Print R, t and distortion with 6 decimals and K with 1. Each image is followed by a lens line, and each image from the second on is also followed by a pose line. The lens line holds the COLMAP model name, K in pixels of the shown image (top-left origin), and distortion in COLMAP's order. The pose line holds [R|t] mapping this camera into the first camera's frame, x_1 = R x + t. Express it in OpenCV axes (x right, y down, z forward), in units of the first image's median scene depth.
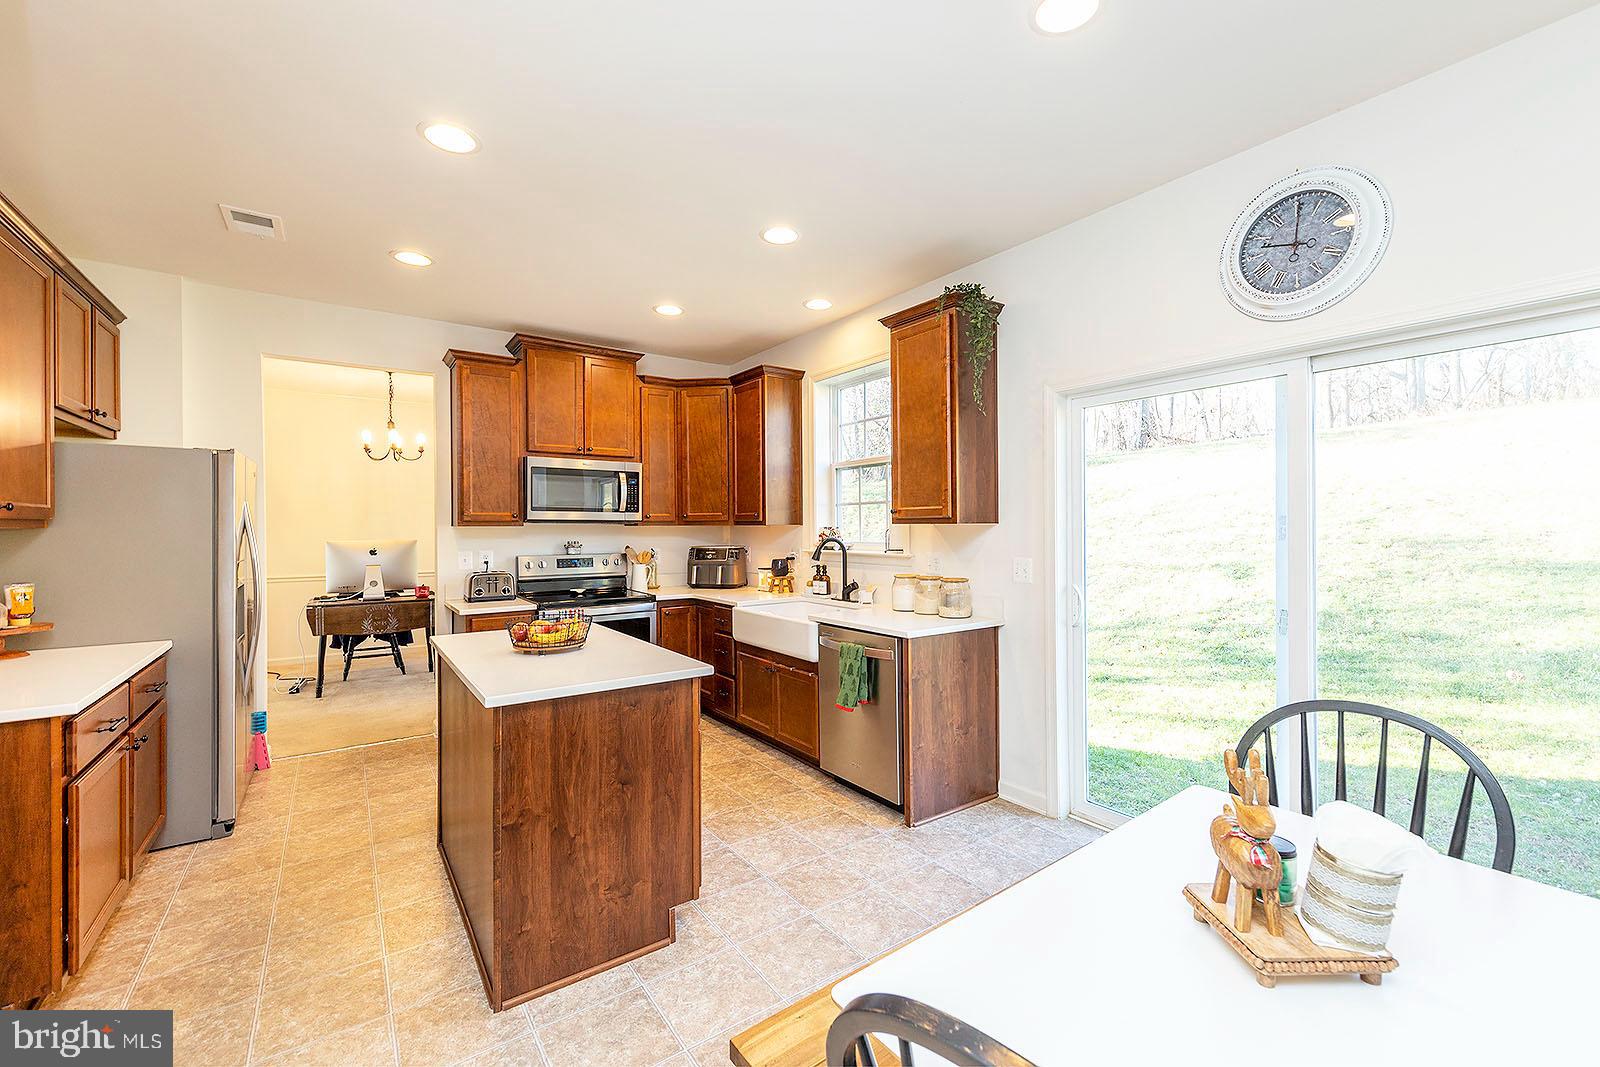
lens RADIAL K [[669.2, 0, 885.3], [0, 669.2, 528.7], [0, 0, 1]] dist [0.000393, 0.000072]
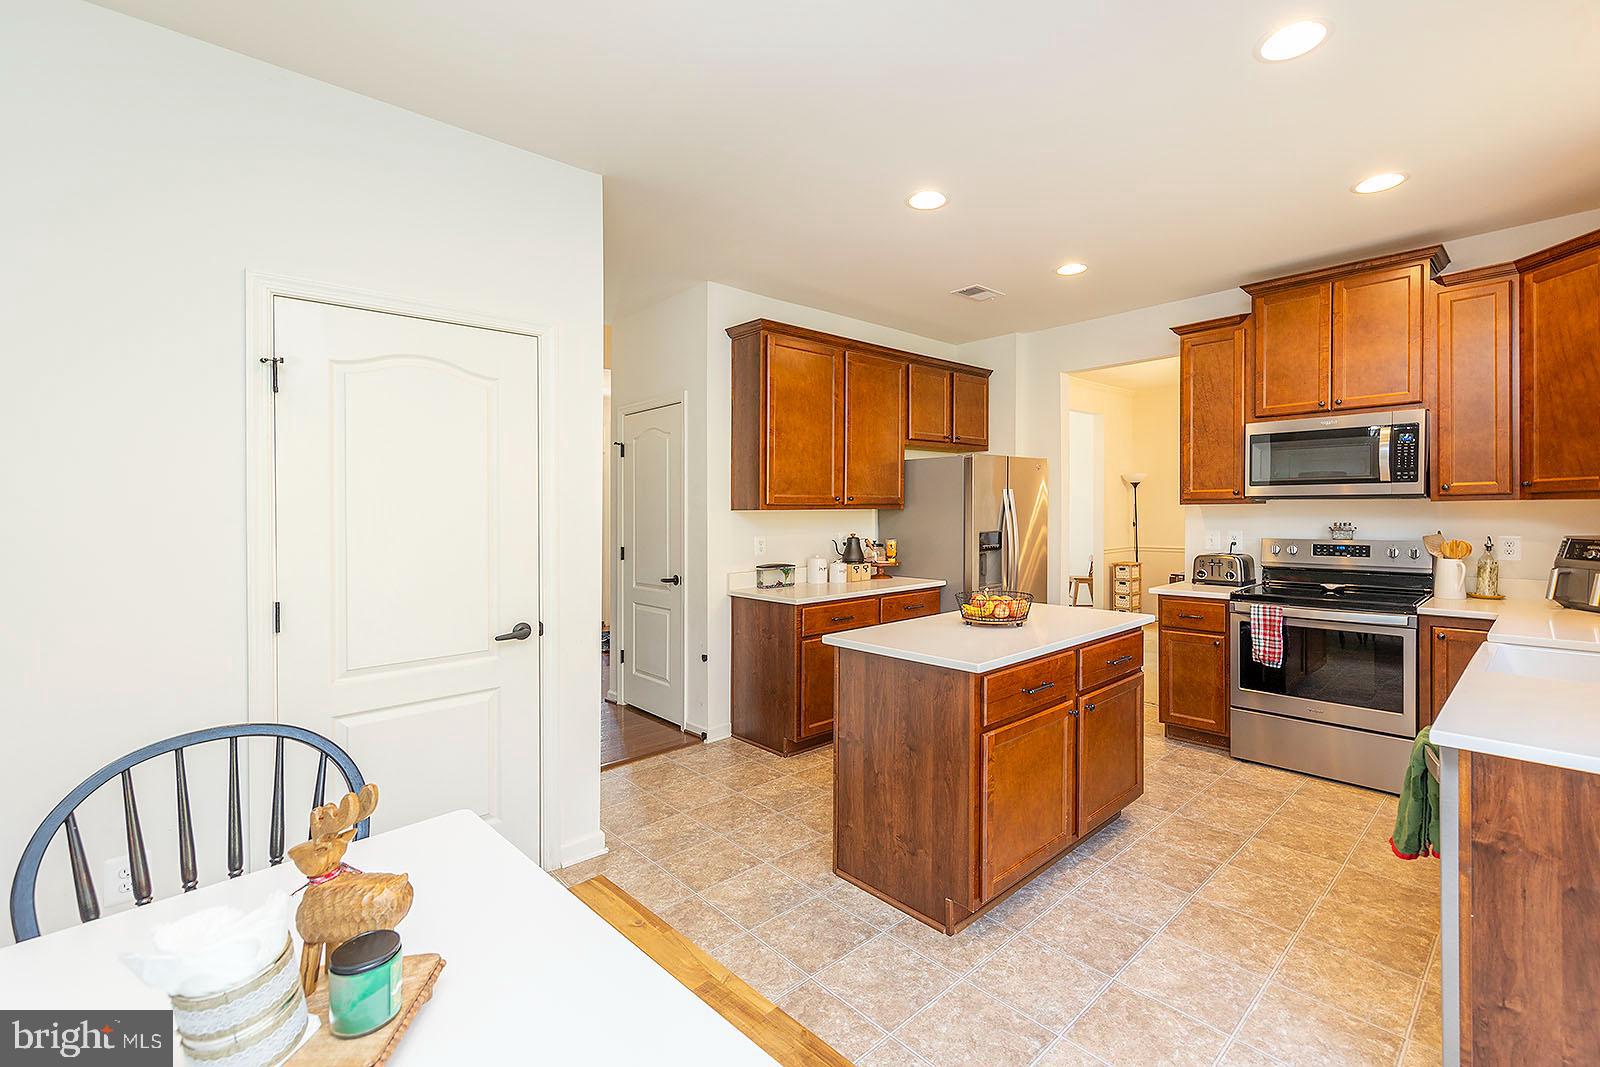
lens RADIAL K [[681.8, 0, 791.8], [0, 681.8, 527.9], [0, 0, 1]] dist [0.002169, 0.000025]
pose [[0.047429, 0.029046, -0.998452, 0.311055], [0.008358, 0.999531, 0.029475, -0.003847], [0.998840, -0.009743, 0.047164, 0.346745]]
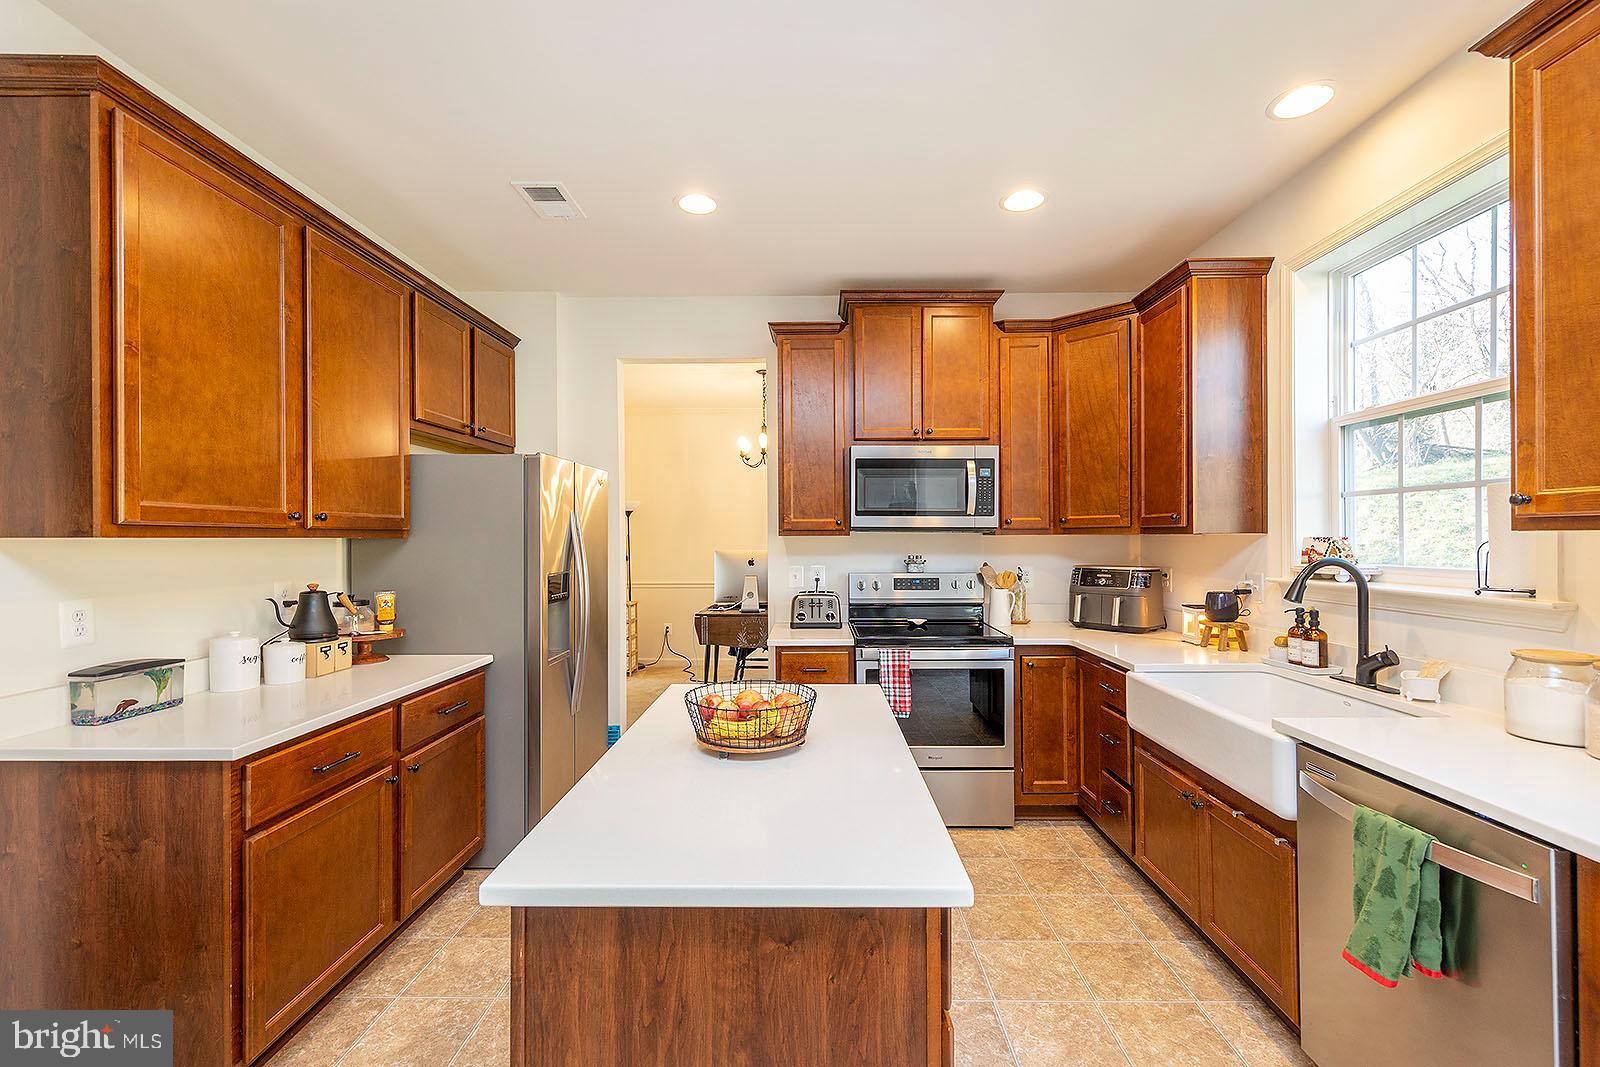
lens RADIAL K [[736.2, 0, 803.4], [0, 736.2, 540.0], [0, 0, 1]] dist [0.002608, -0.000486]
pose [[0.765420, 0.003597, -0.643521, -0.025012], [-0.001353, 0.999991, 0.003980, -0.002132], [0.643530, -0.002176, 0.765418, 0.292661]]
